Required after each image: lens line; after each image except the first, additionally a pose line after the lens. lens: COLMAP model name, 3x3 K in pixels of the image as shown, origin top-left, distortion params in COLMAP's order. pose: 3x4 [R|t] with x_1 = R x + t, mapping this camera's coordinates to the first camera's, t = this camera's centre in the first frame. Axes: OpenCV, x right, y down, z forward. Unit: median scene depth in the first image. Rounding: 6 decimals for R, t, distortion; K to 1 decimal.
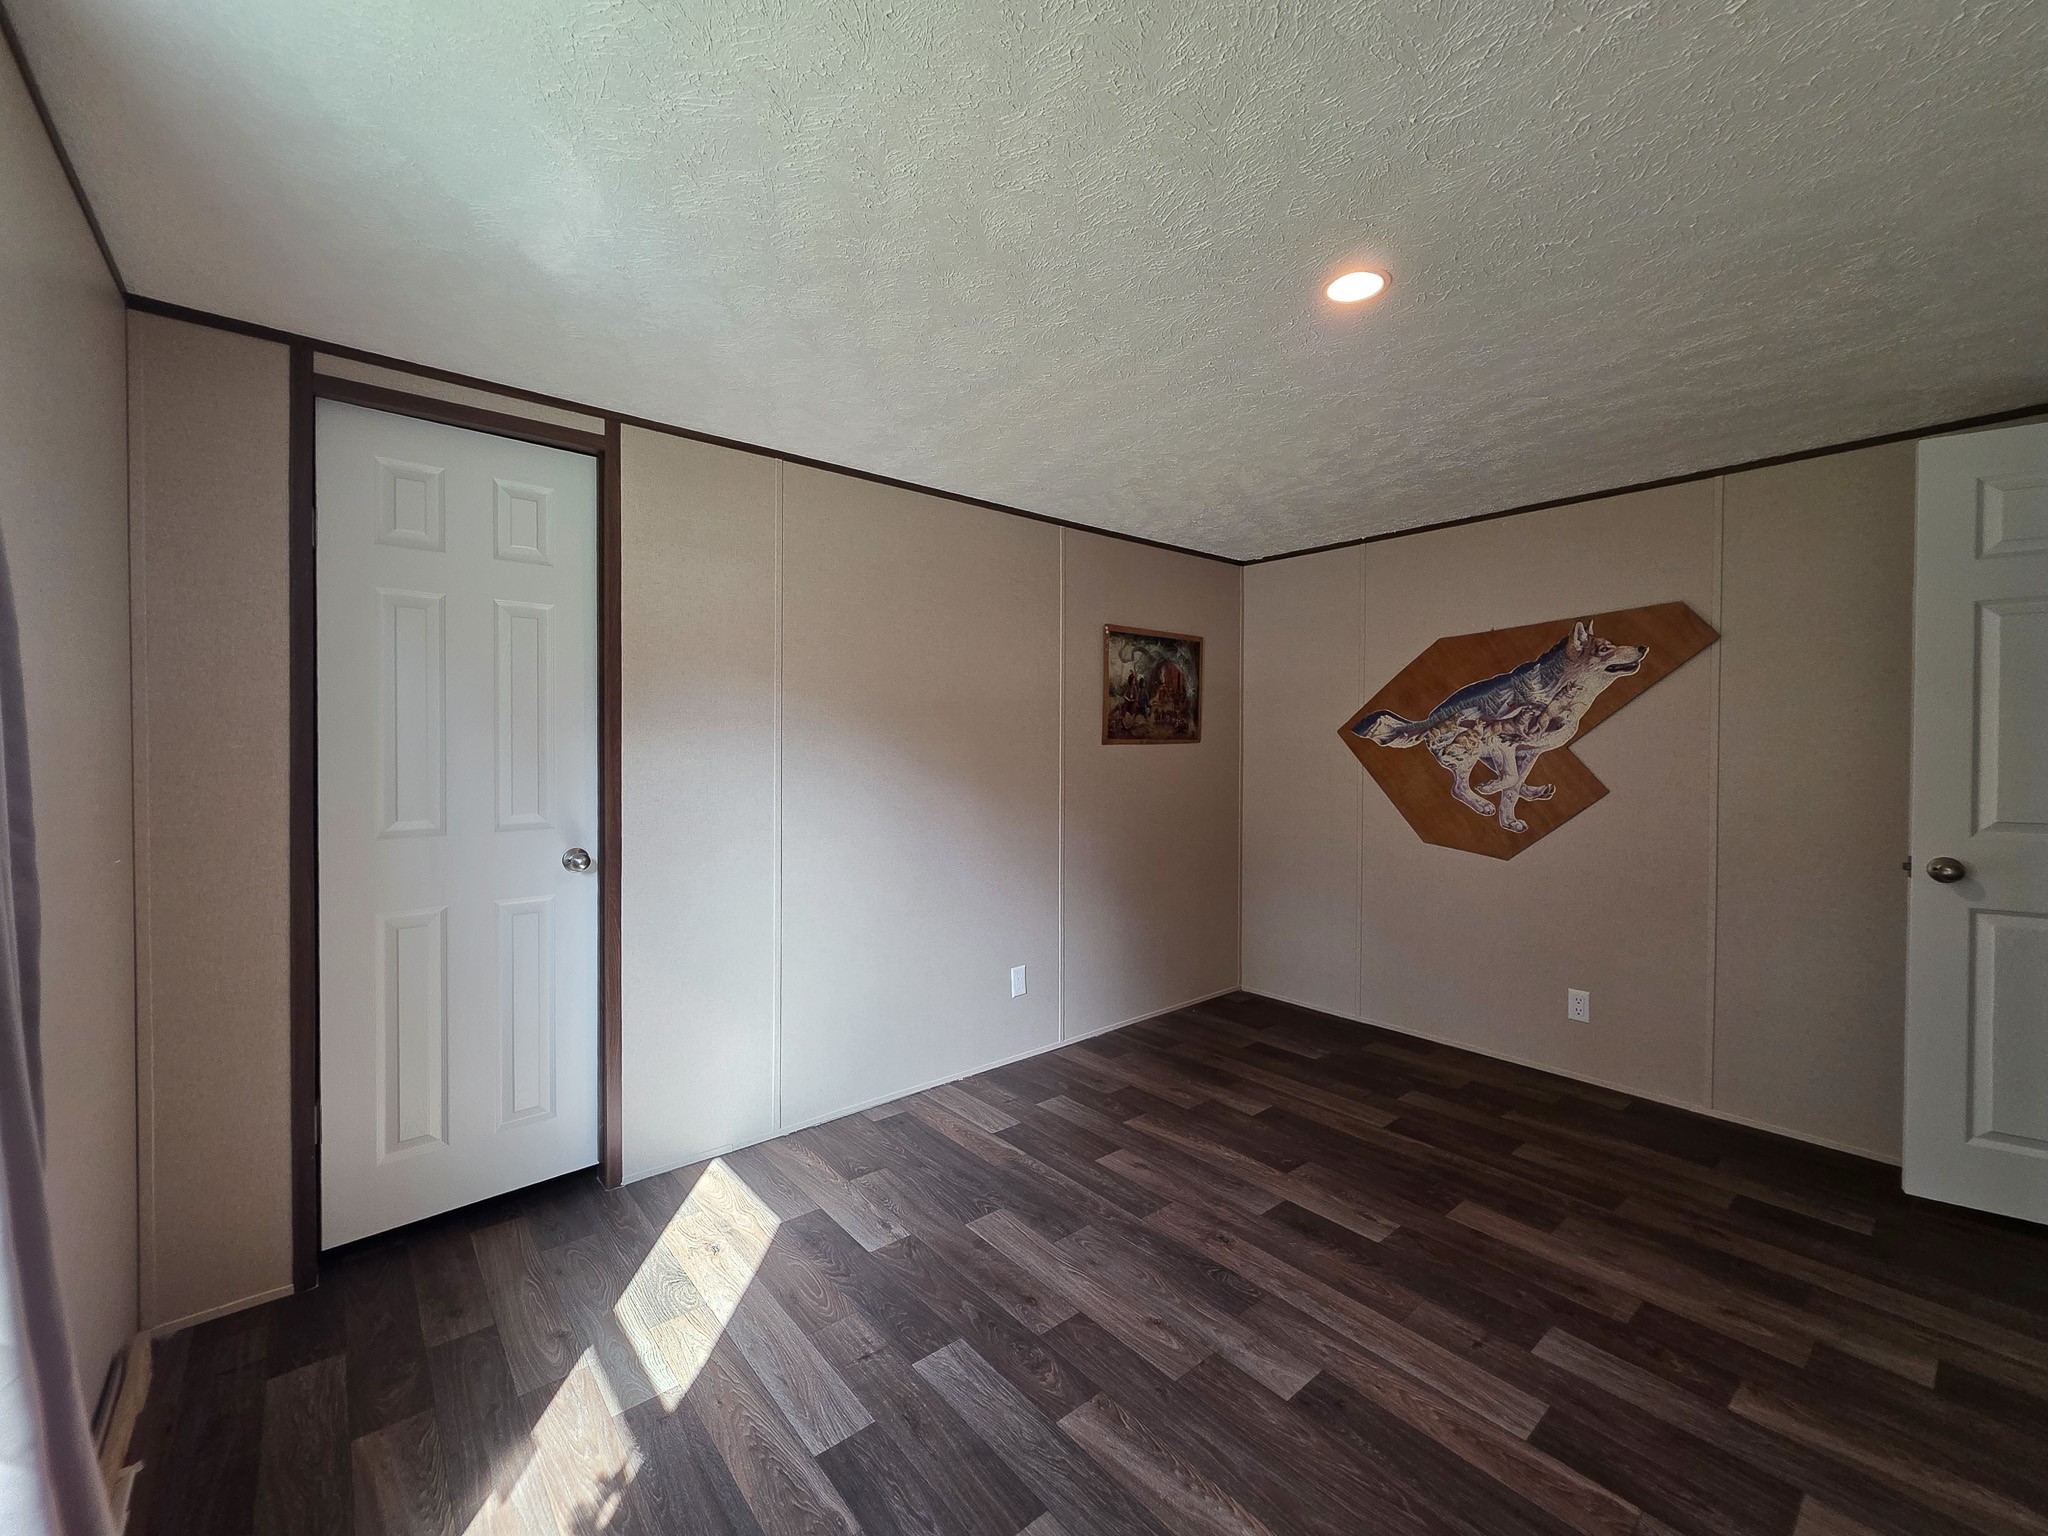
lens RADIAL K [[834.7, 0, 1016.9], [0, 834.7, 754.4], [0, 0, 1]] dist [0.001593, 0.000288]
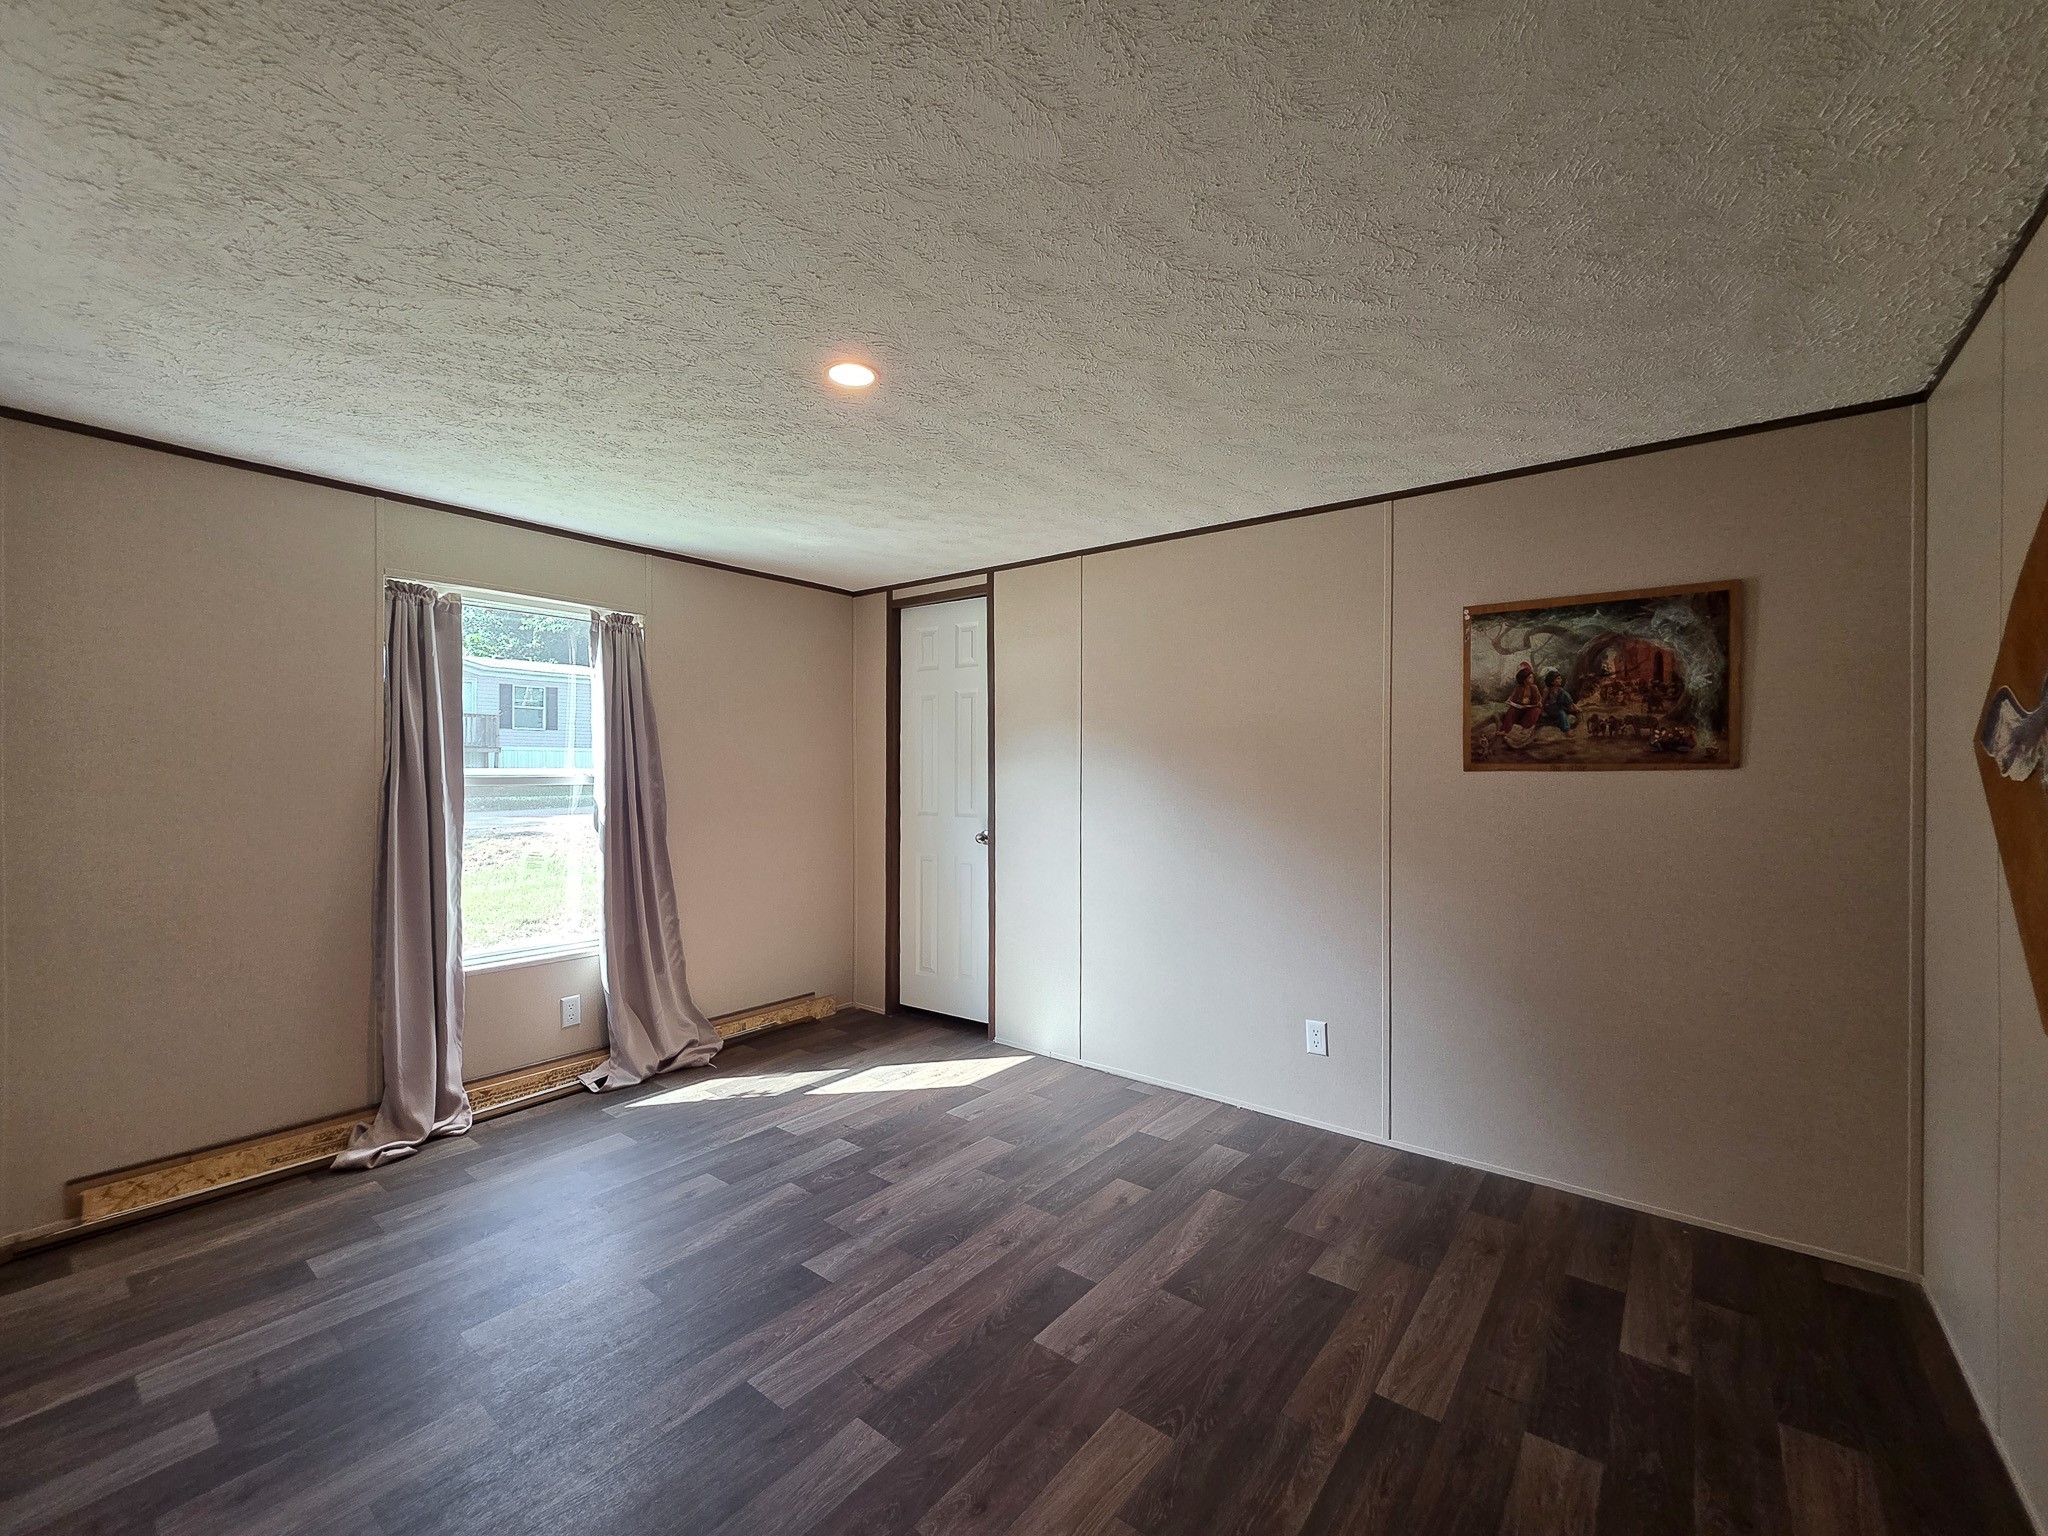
lens RADIAL K [[851.6, 0, 1026.1], [0, 851.6, 773.0], [0, 0, 1]] dist [0.000374, 0.000030]
pose [[0.210722, 0.004340, -0.977536, 0.969102], [-0.016200, 0.999868, 0.000947, -0.005835], [0.977412, 0.015637, 0.210765, 0.595447]]
